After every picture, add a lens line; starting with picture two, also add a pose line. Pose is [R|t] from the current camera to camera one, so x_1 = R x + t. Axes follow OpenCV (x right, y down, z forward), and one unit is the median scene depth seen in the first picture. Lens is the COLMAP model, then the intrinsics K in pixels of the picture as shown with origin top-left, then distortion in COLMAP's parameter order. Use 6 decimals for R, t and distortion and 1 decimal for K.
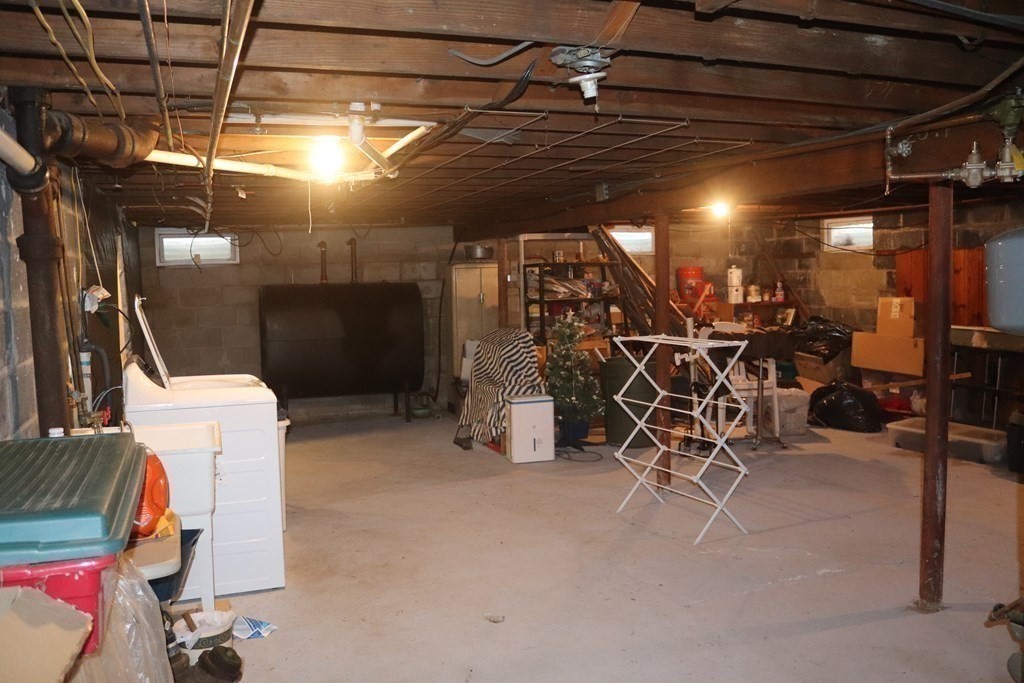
lens RADIAL K [[846.0, 0, 510.8], [0, 846.0, 342.8], [0, 0, 1]] dist [-0.002661, -0.001066]
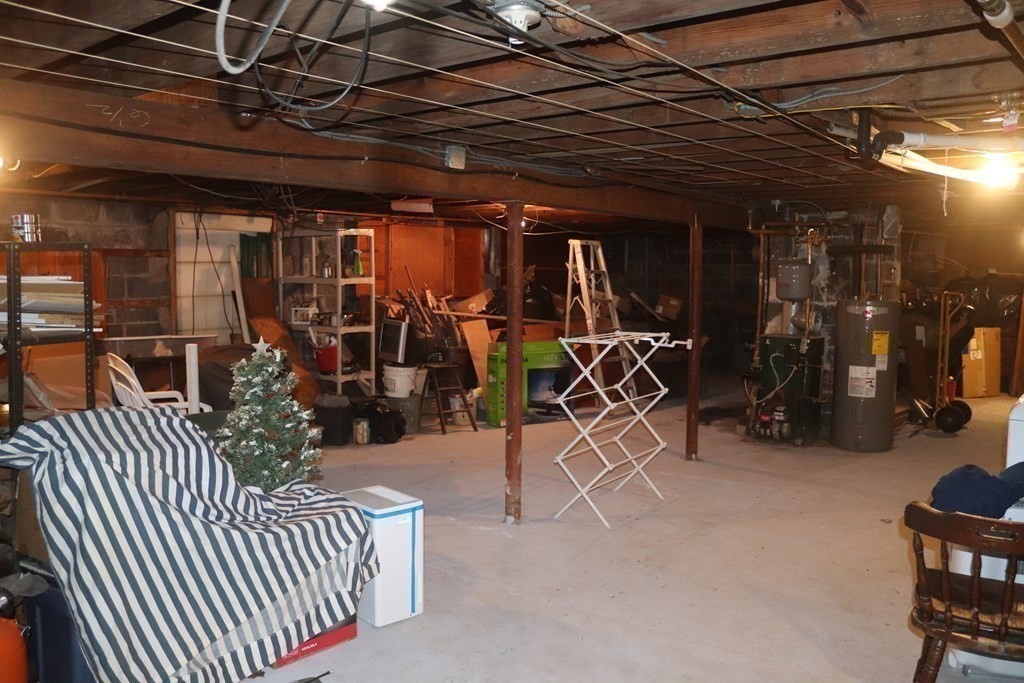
lens RADIAL K [[846.0, 0, 511.2], [0, 846.0, 340.7], [0, 0, 1]] dist [-0.002661, -0.001066]
pose [[-0.481761, -0.058721, 0.874333, -0.456046], [0.079166, 0.990756, 0.110161, -0.085037], [-0.872719, 0.122289, -0.472659, 1.100154]]
